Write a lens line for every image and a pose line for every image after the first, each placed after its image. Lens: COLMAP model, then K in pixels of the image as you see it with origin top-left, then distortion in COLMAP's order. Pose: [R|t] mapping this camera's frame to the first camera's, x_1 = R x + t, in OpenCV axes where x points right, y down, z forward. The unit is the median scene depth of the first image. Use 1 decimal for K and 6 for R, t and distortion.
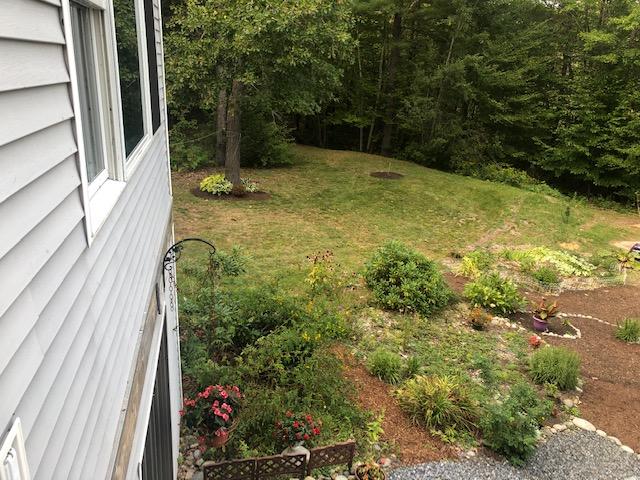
lens RADIAL K [[533.6, 0, 320.0], [0, 533.6, 240.0], [0, 0, 1]] dist [0.005139, -0.006914]
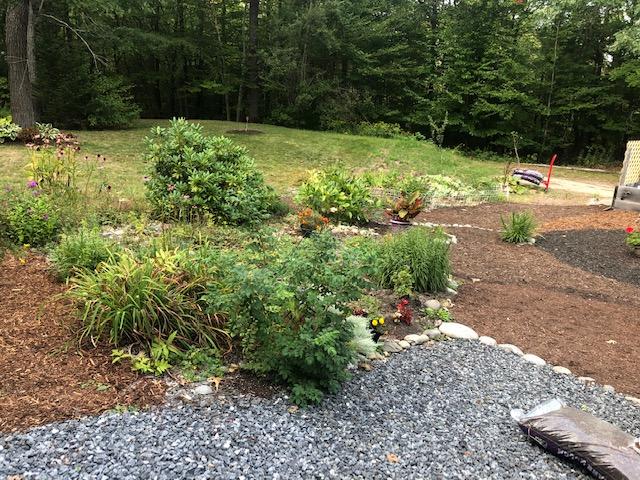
lens RADIAL K [[533.6, 0, 320.0], [0, 533.6, 240.0], [0, 0, 1]] dist [0.005139, -0.006914]
pose [[0.980909, -0.068958, 0.181829, 0.182964], [0.073255, 0.997168, -0.017014, 0.176663], [-0.180141, 0.030009, 0.983183, 0.337434]]
